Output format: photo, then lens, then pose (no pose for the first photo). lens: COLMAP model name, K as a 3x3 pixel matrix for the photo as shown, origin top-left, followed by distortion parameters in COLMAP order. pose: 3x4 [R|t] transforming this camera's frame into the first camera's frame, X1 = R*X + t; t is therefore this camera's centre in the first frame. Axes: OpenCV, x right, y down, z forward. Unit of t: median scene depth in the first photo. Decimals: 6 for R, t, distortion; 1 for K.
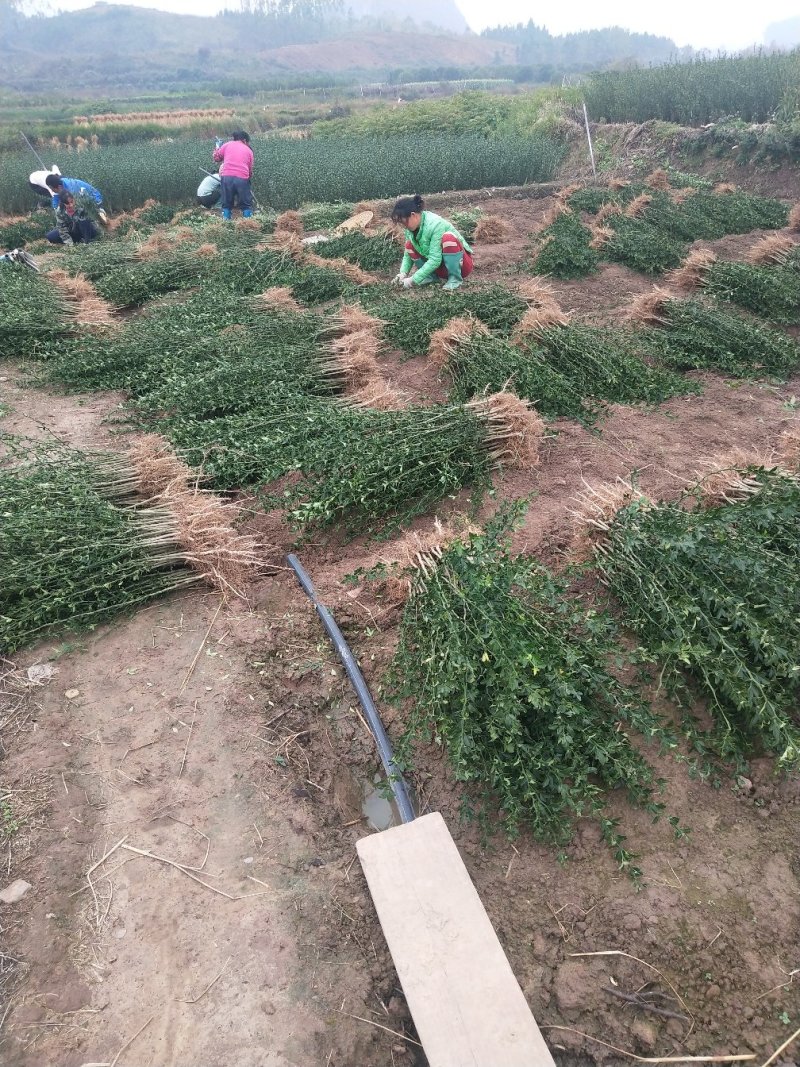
lens RADIAL K [[824.1, 0, 400.4], [0, 824.1, 532.4], [0, 0, 1]] dist [-0.011845, 0.047731]
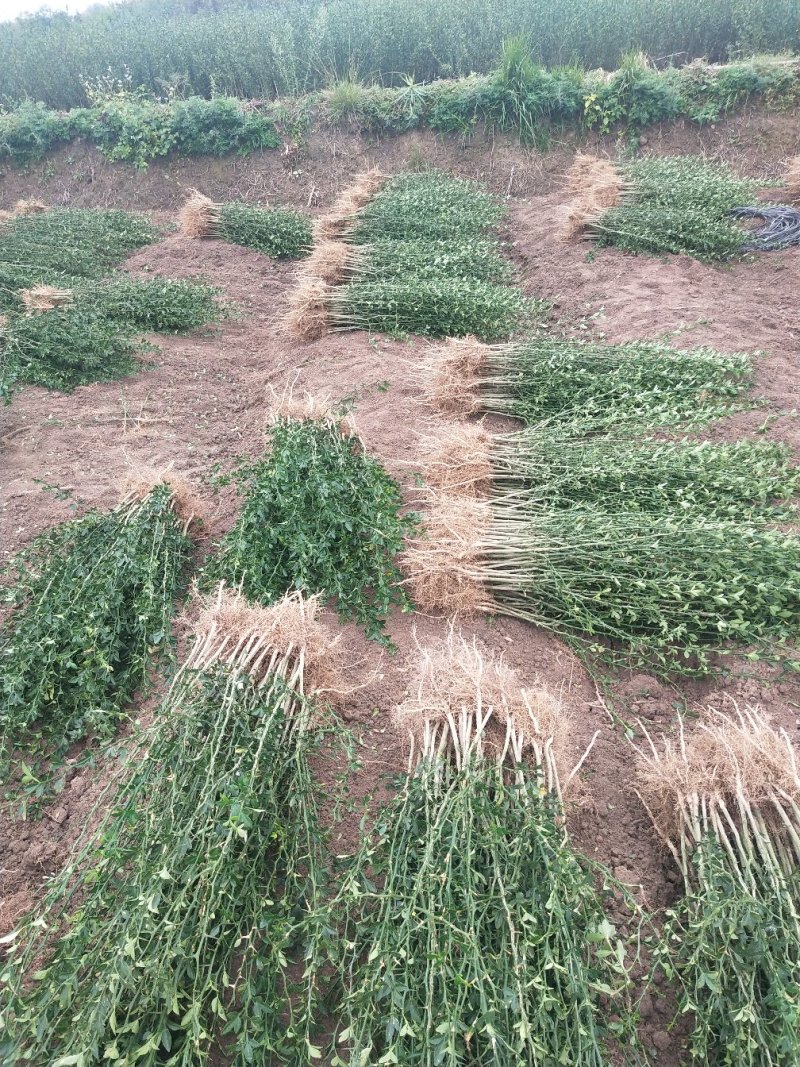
lens RADIAL K [[824.1, 0, 397.2], [0, 824.1, 537.8], [0, 0, 1]] dist [-0.011845, 0.047731]
pose [[0.480405, -0.457575, 0.748222, -0.163518], [0.457023, 0.858740, 0.231725, -0.195370], [-0.748559, 0.230633, 0.621665, 0.383672]]
